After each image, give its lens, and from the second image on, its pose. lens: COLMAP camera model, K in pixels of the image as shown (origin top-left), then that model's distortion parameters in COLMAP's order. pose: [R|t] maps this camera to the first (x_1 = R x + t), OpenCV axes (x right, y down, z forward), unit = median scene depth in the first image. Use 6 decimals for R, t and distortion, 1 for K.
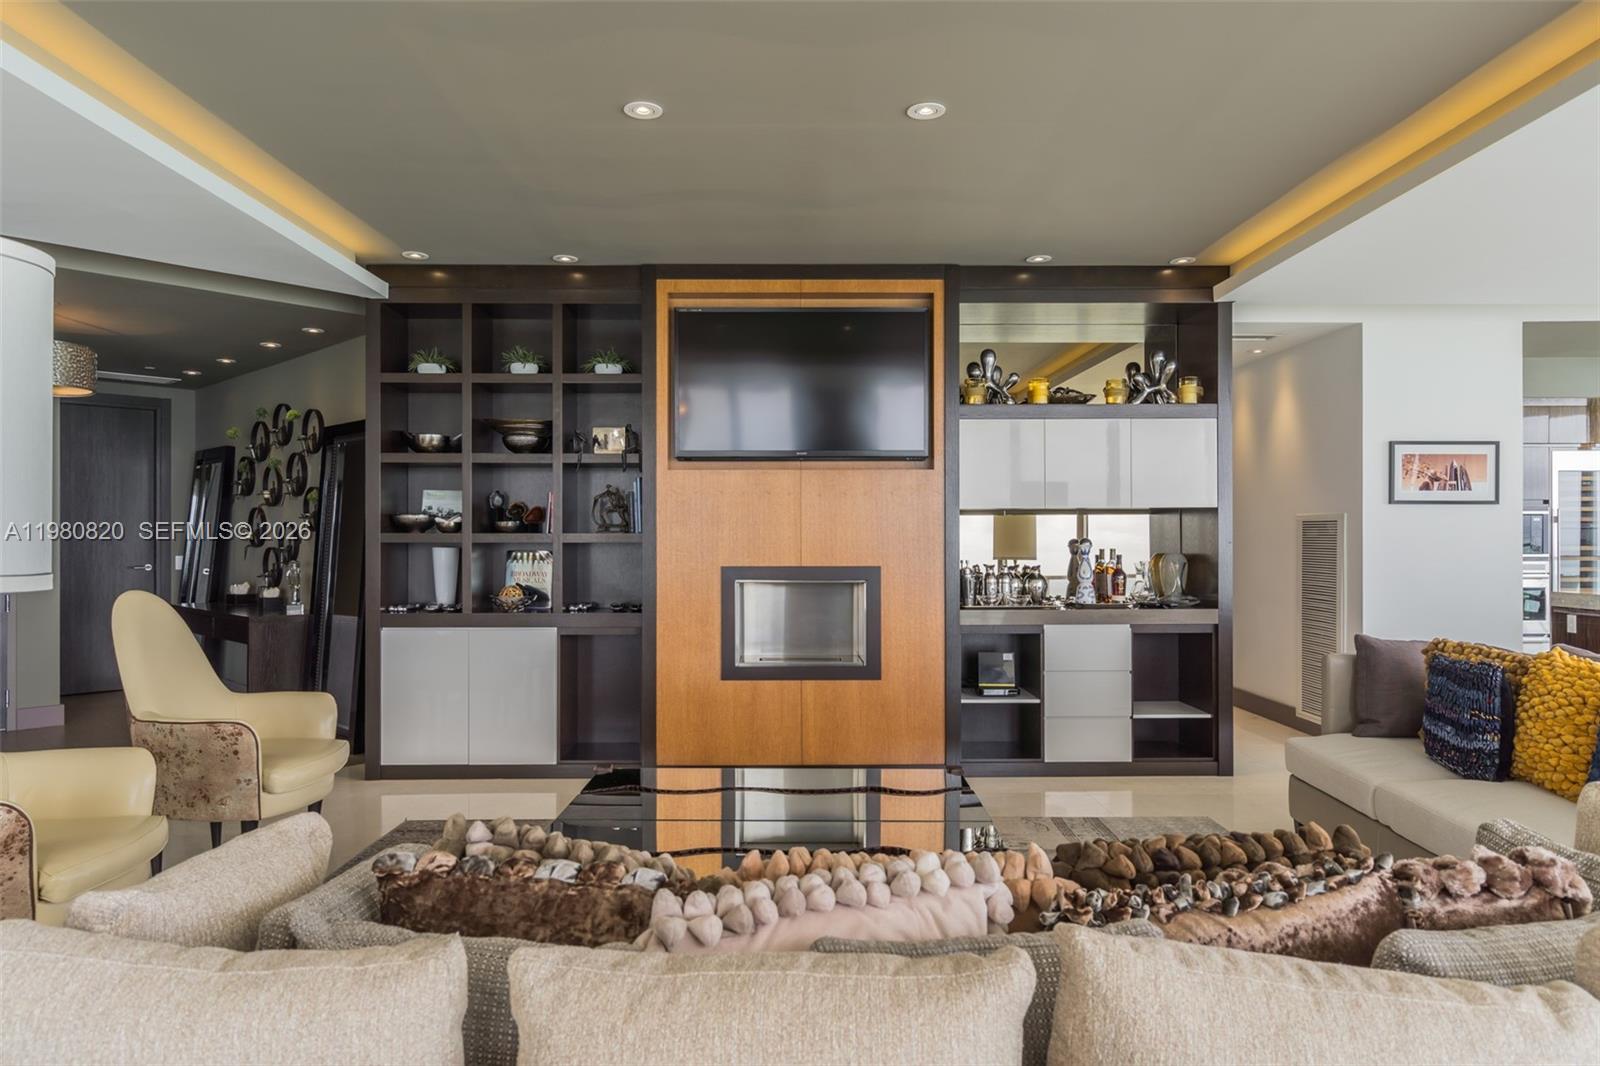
lens RADIAL K [[1022.7, 0, 798.4], [0, 1022.7, 536.3], [0, 0, 1]] dist [-0.006101, -0.004431]
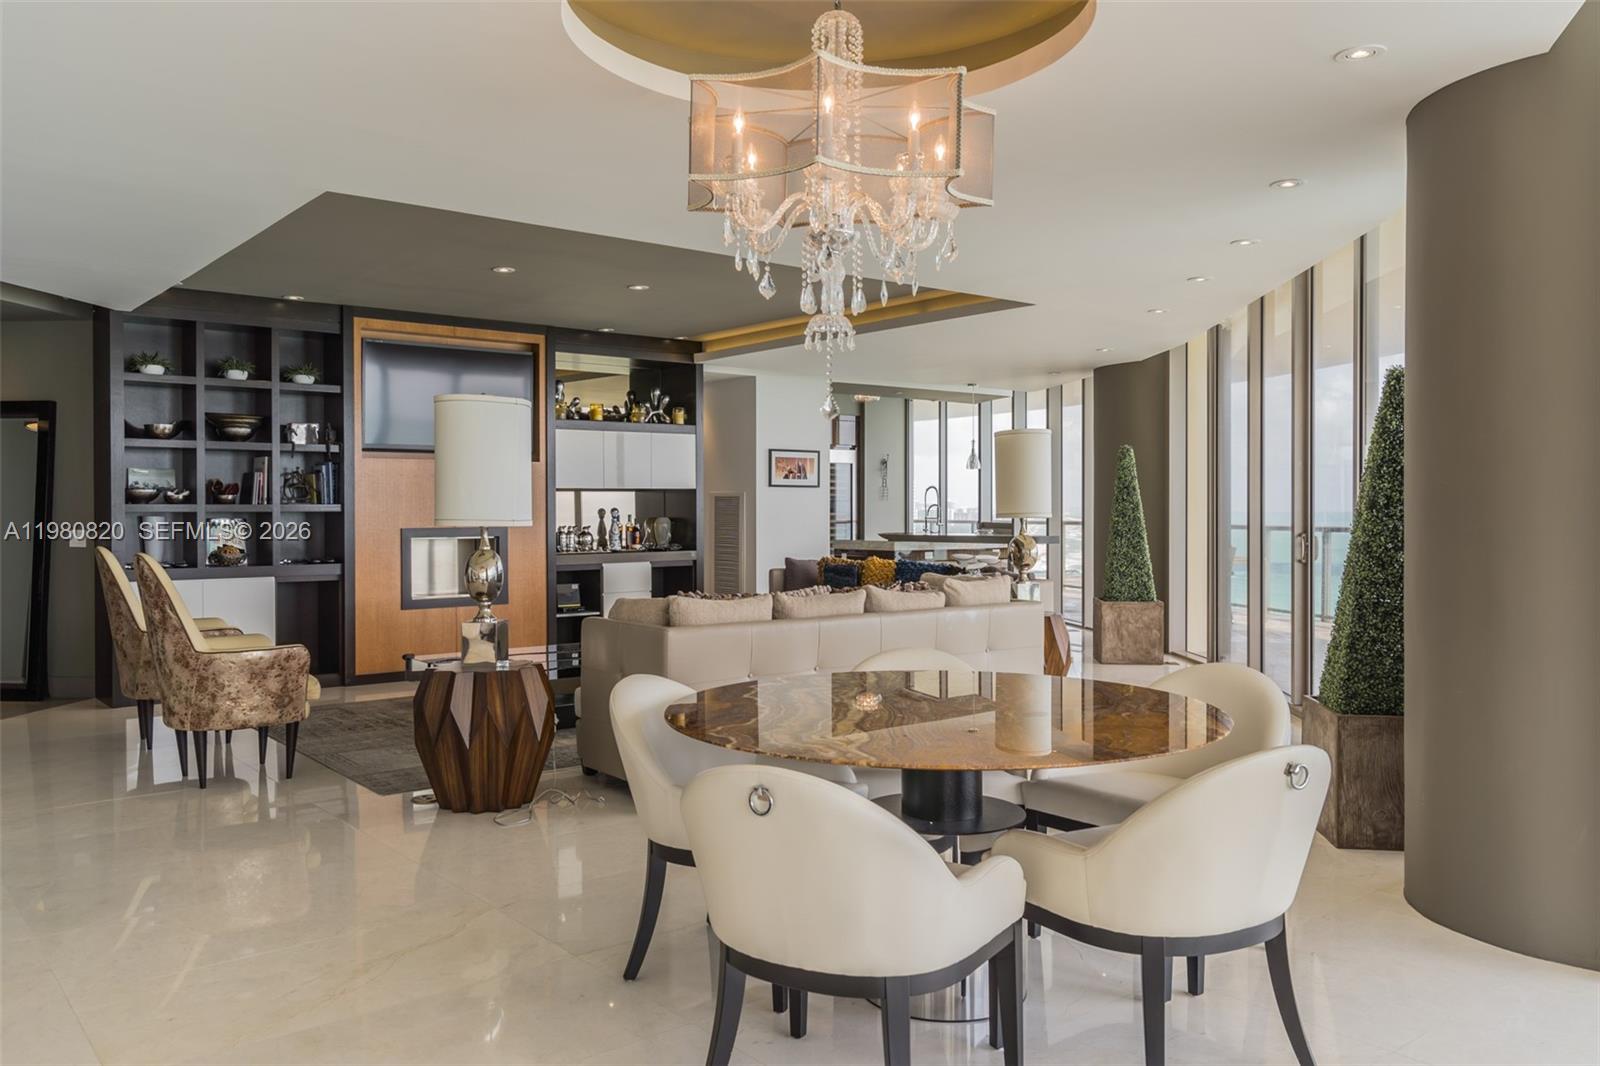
lens RADIAL K [[1219.5, 0, 799.3], [0, 1219.5, 526.1], [0, 0, 1]] dist [-0.000795, -0.000628]
pose [[0.775850, -0.011255, 0.630817, -0.685185], [0.005148, 0.999921, 0.011509, 0.010352], [-0.630896, -0.005682, 0.775847, -0.614001]]
